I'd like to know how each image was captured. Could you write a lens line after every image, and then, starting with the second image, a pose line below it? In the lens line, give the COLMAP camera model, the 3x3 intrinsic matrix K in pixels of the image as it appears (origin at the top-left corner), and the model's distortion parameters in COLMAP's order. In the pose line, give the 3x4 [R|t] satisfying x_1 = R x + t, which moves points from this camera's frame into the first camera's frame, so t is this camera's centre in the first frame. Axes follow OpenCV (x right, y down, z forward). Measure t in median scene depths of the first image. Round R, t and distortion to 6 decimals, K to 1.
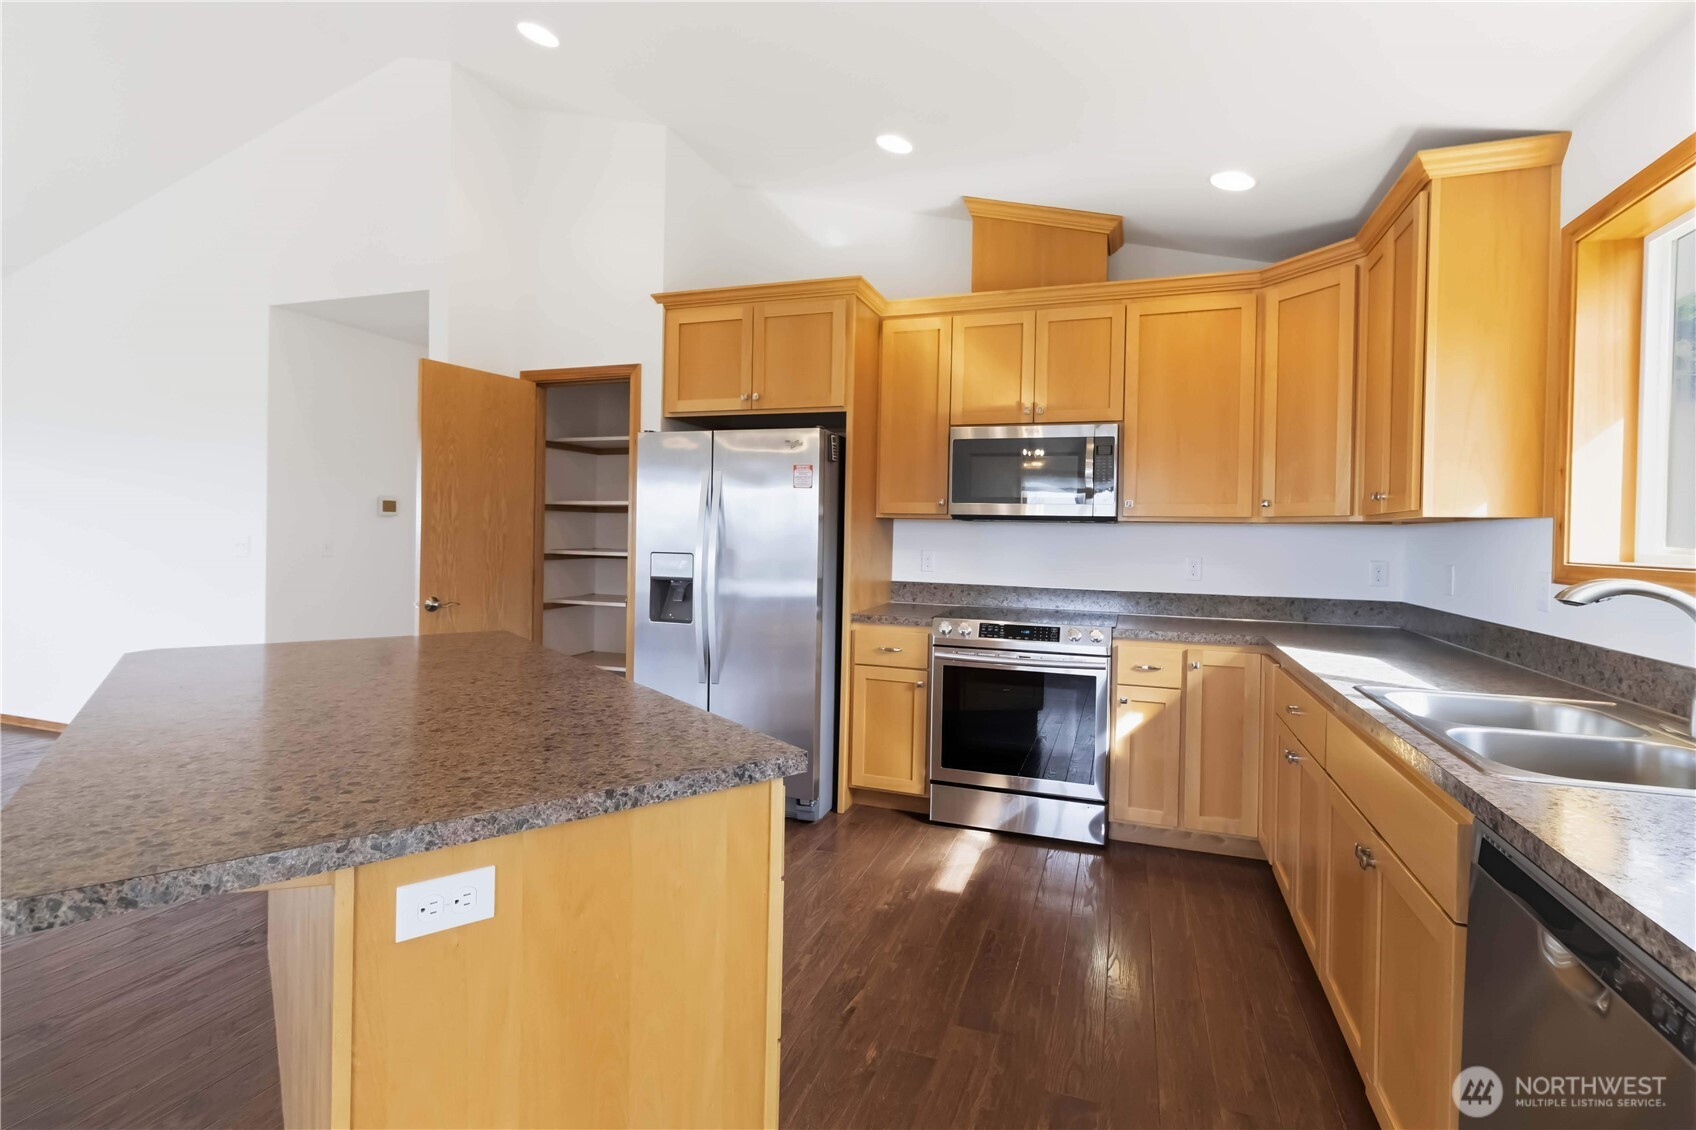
lens RADIAL K [[788.4, 0, 858.0], [0, 788.4, 544.3], [0, 0, 1]] dist [0.009287, -0.000044]
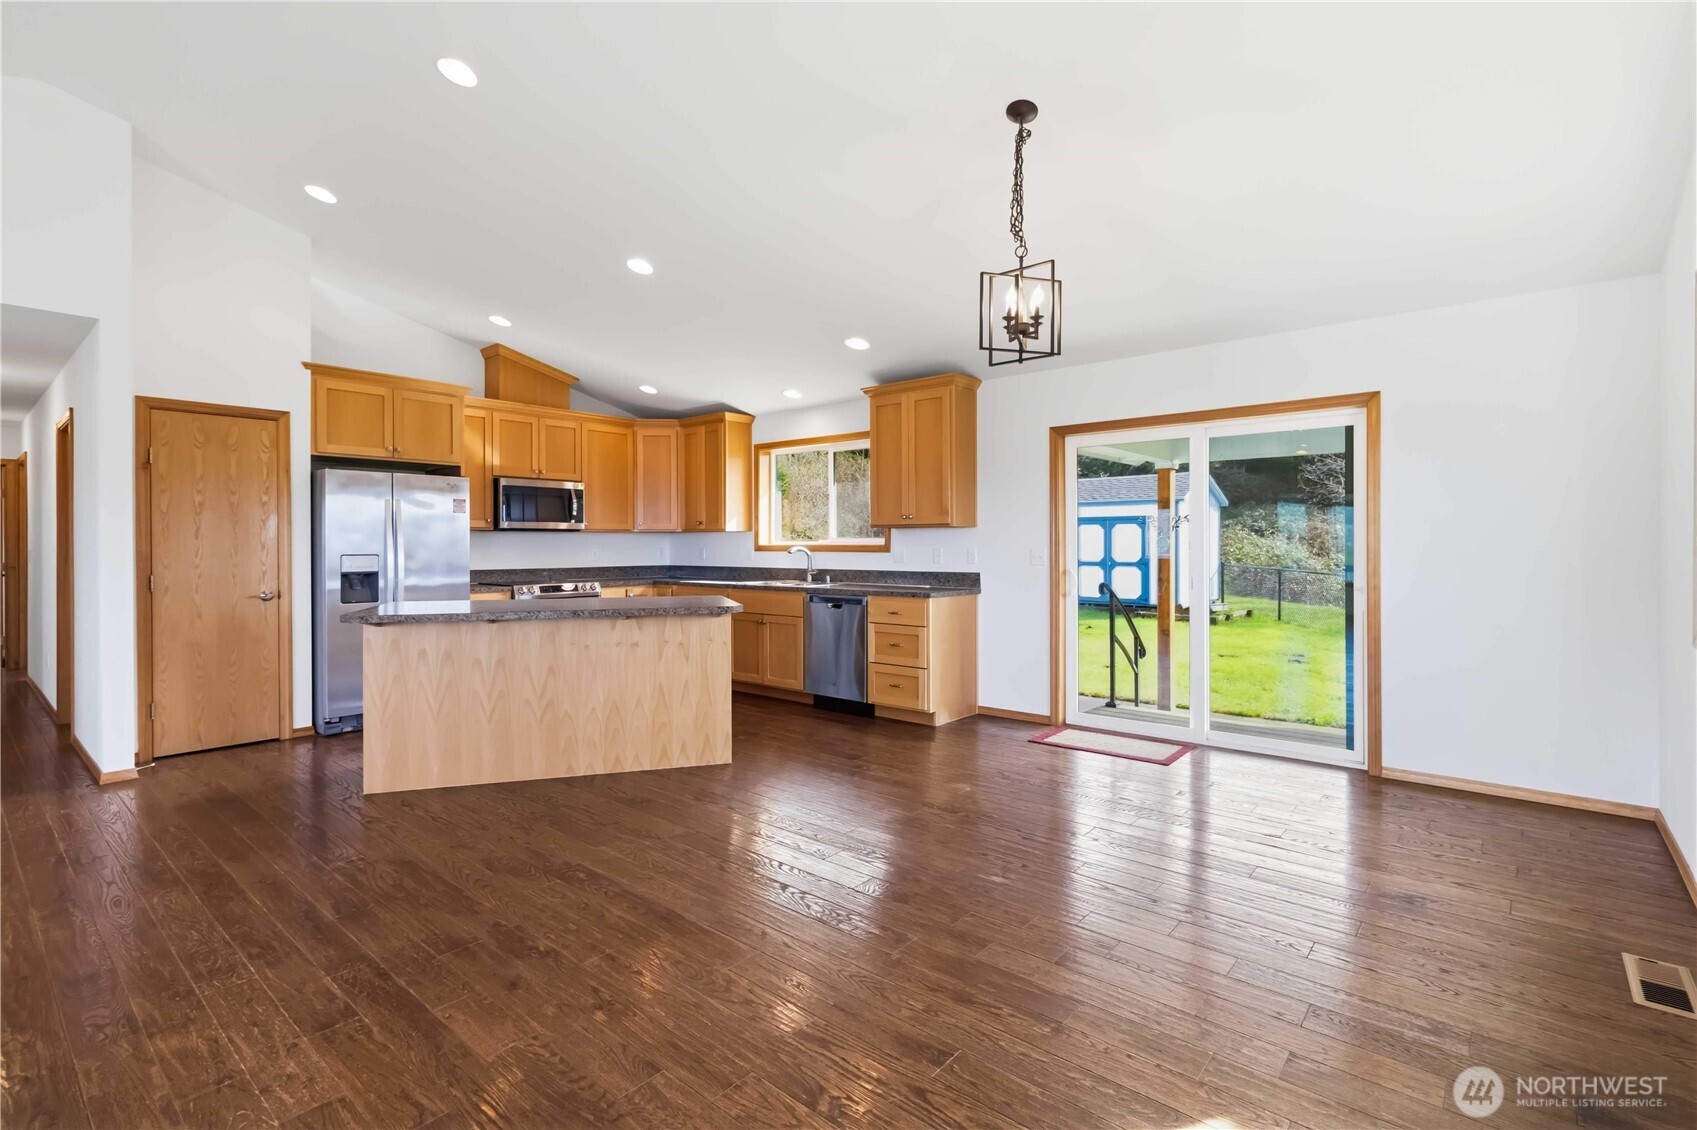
lens RADIAL K [[788.8, 0, 856.8], [0, 788.8, 553.0], [0, 0, 1]] dist [0.009287, -0.000044]
pose [[0.366591, -0.029319, 0.929920, -1.231739], [0.026015, 0.999436, 0.021255, 0.000525], [-0.930018, 0.016401, 0.367147, -0.369503]]
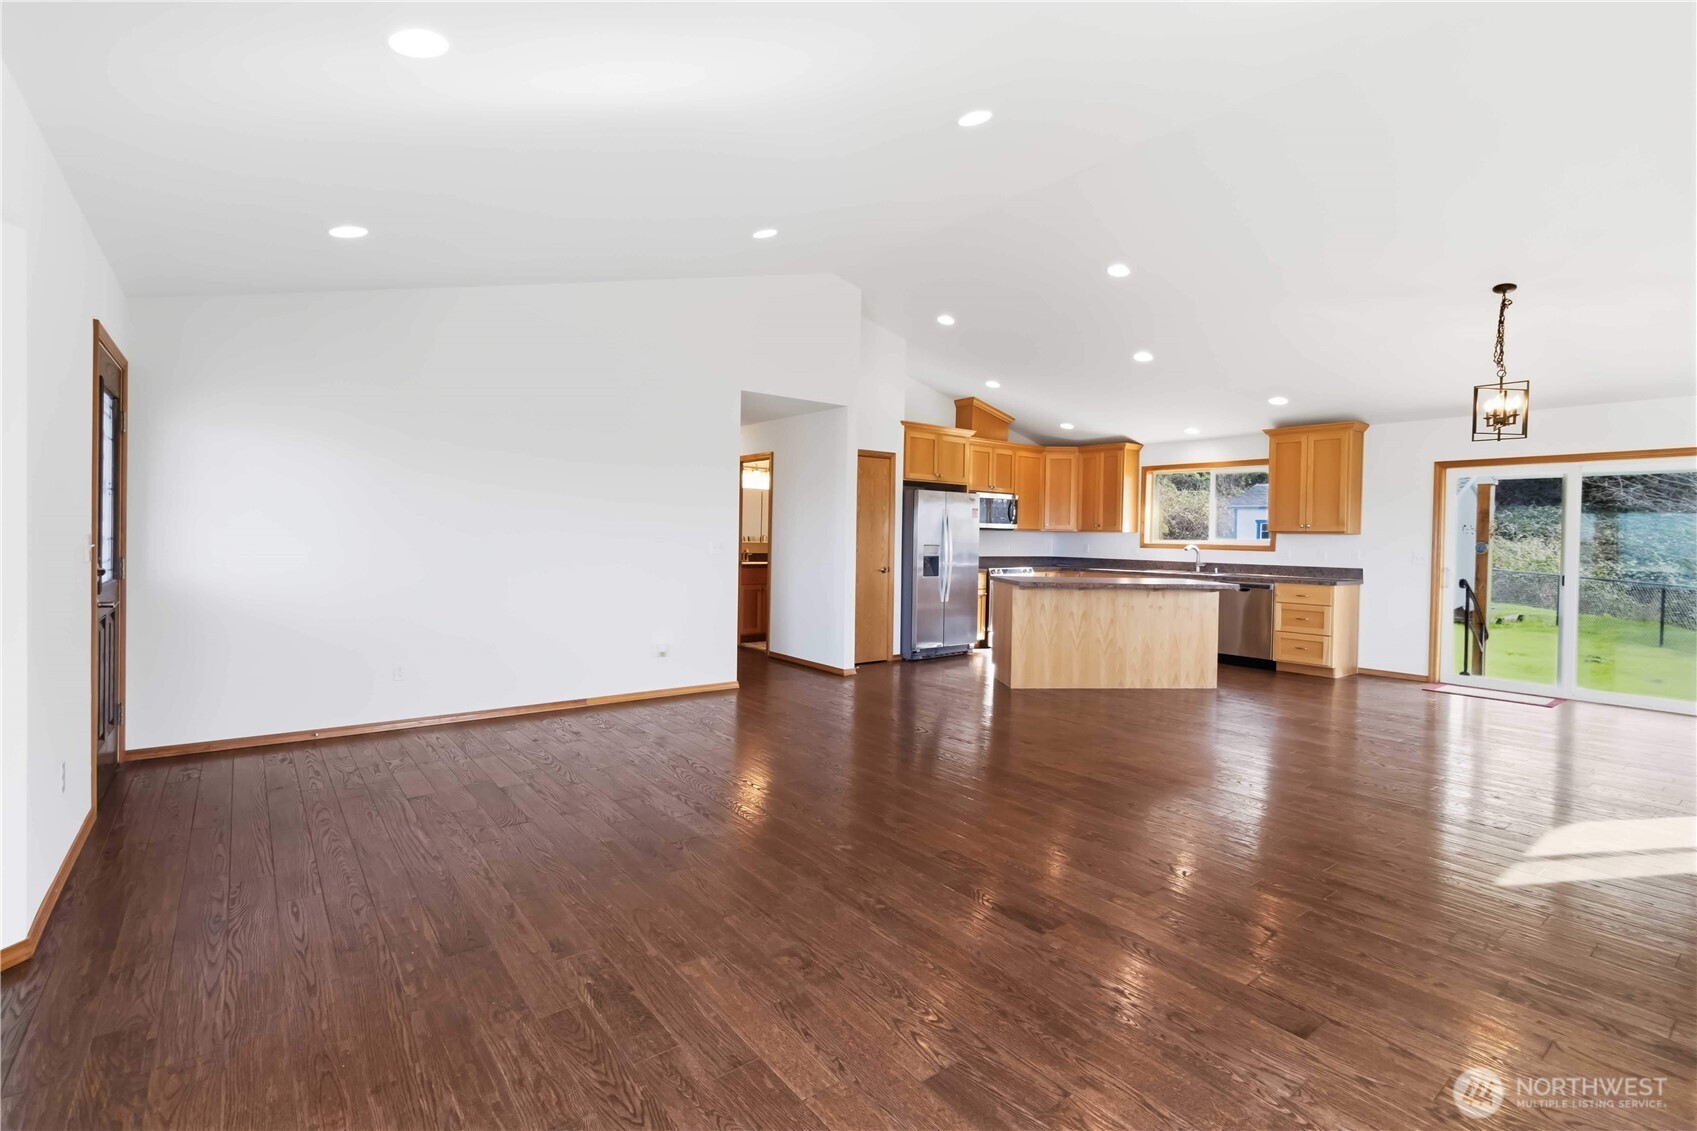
lens RADIAL K [[788.8, 0, 857.6], [0, 788.8, 550.1], [0, 0, 1]] dist [0.009287, -0.000044]
pose [[0.539536, -0.023859, 0.841624, -2.189434], [0.007249, 0.999693, 0.023693, -0.028880], [-0.841931, -0.006682, 0.539543, -0.023197]]
